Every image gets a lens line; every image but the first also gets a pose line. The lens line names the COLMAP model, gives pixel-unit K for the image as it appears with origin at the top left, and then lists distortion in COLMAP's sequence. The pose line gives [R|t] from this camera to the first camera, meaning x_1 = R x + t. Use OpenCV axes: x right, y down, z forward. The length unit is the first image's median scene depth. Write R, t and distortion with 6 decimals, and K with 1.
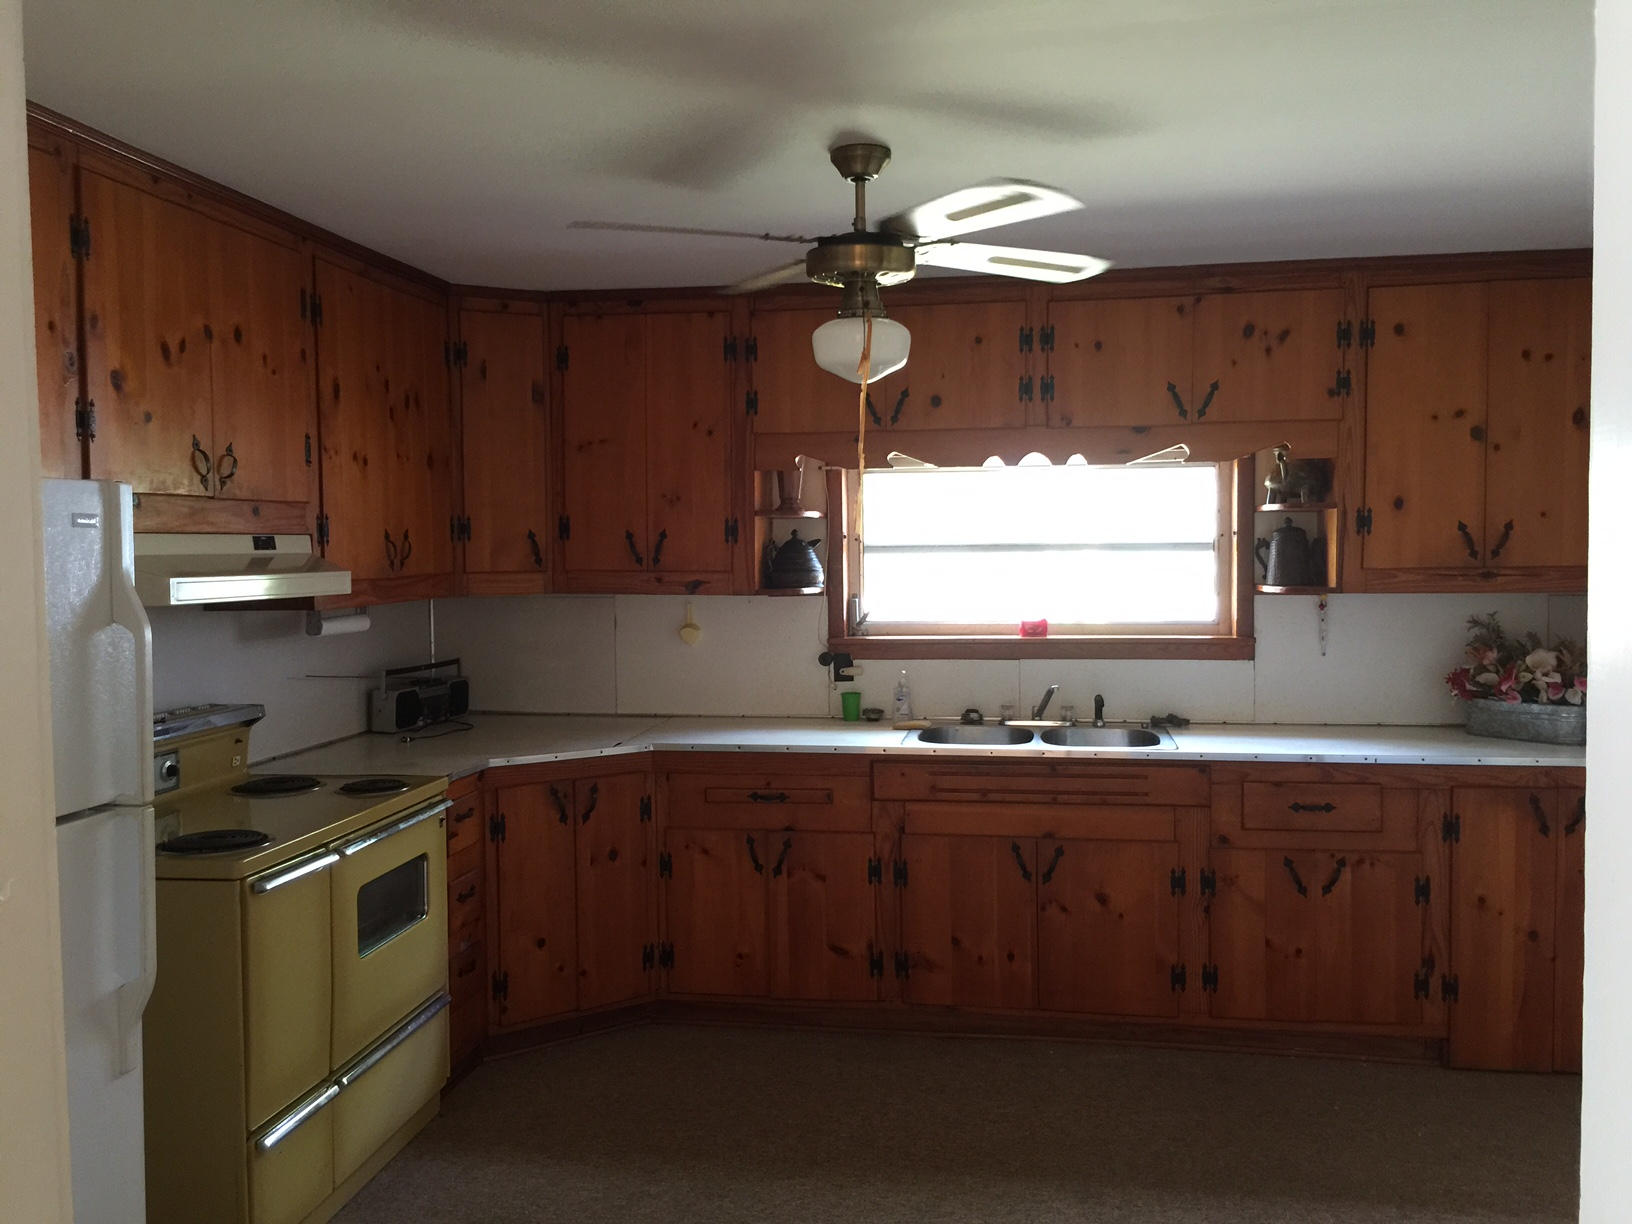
lens RADIAL K [[1375.1, 0, 816.0], [0, 1375.1, 612.0], [0, 0, 1]] dist [0.012393, -0.012172]
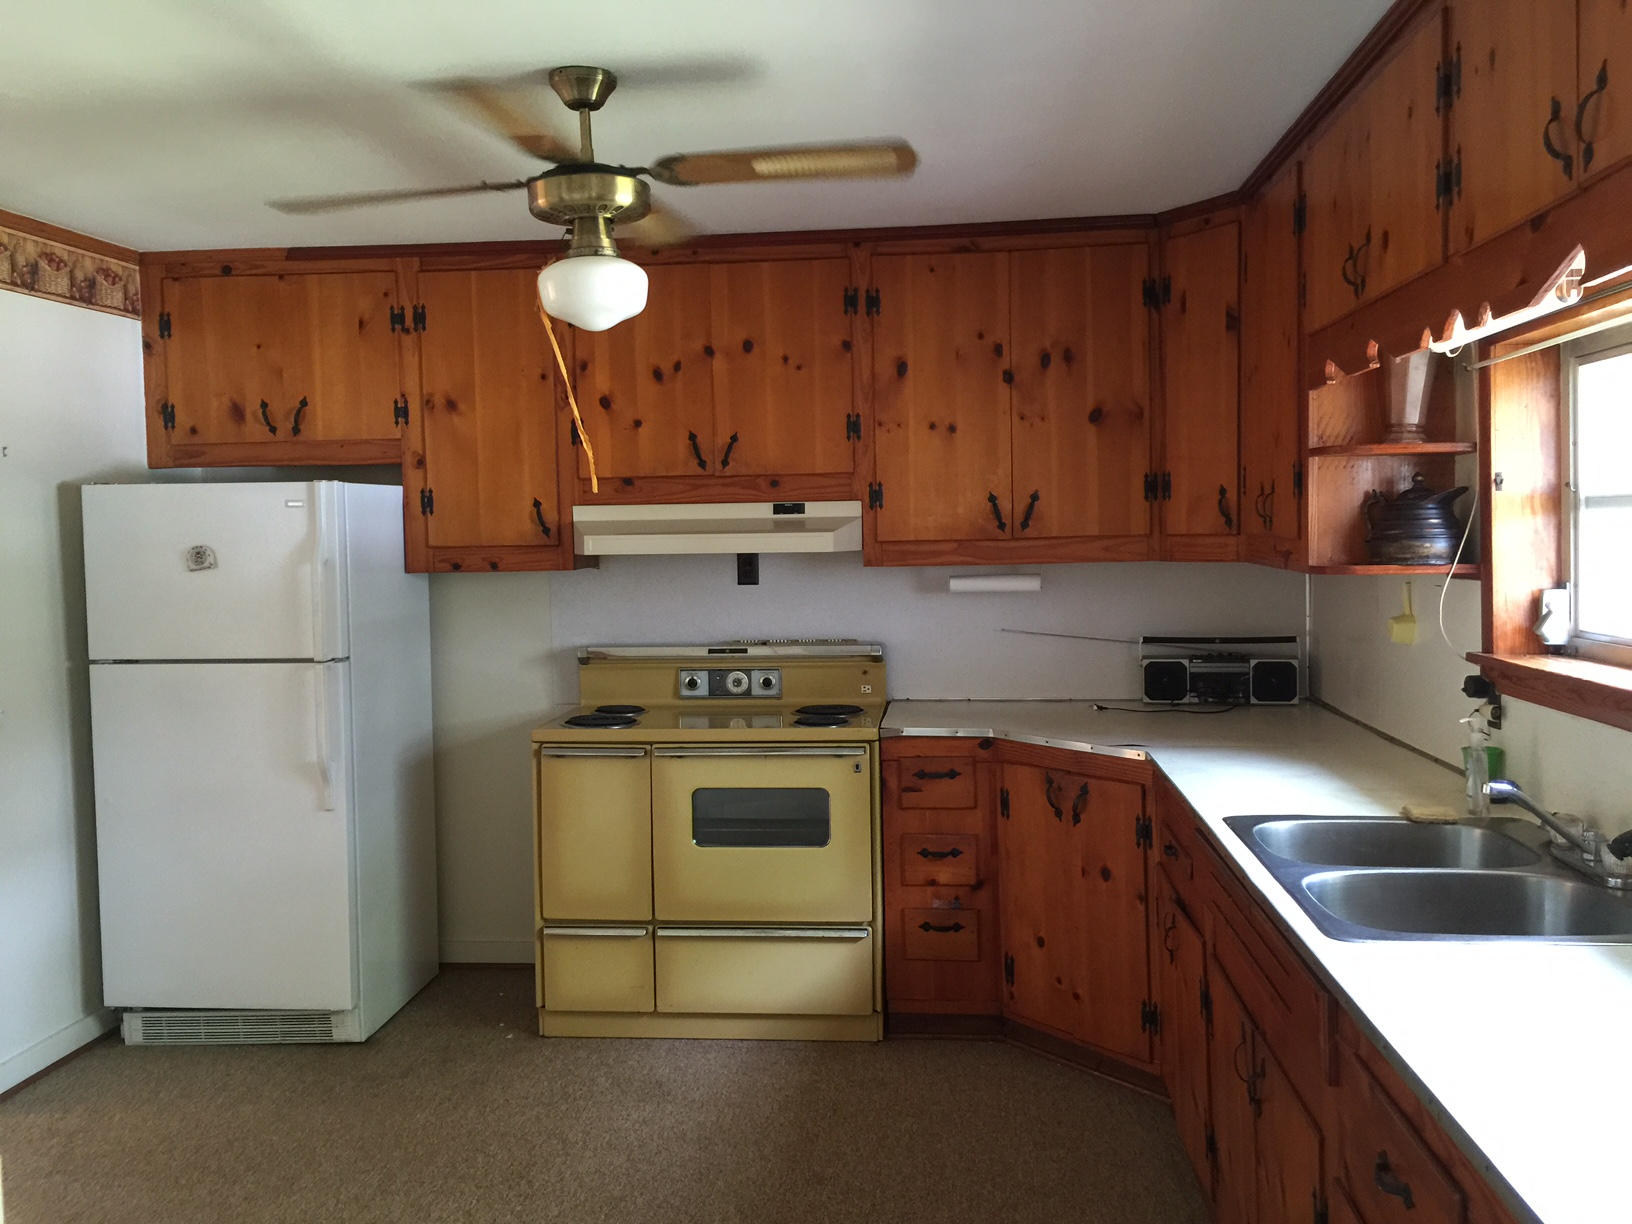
lens RADIAL K [[1391.9, 0, 816.0], [0, 1391.9, 612.0], [0, 0, 1]] dist [0.037274, -0.002396]
pose [[0.040965, 0.066712, -0.996931, 0.798676], [-0.034192, 0.997278, 0.065330, -0.037751], [0.998575, 0.031411, 0.043135, 0.914377]]
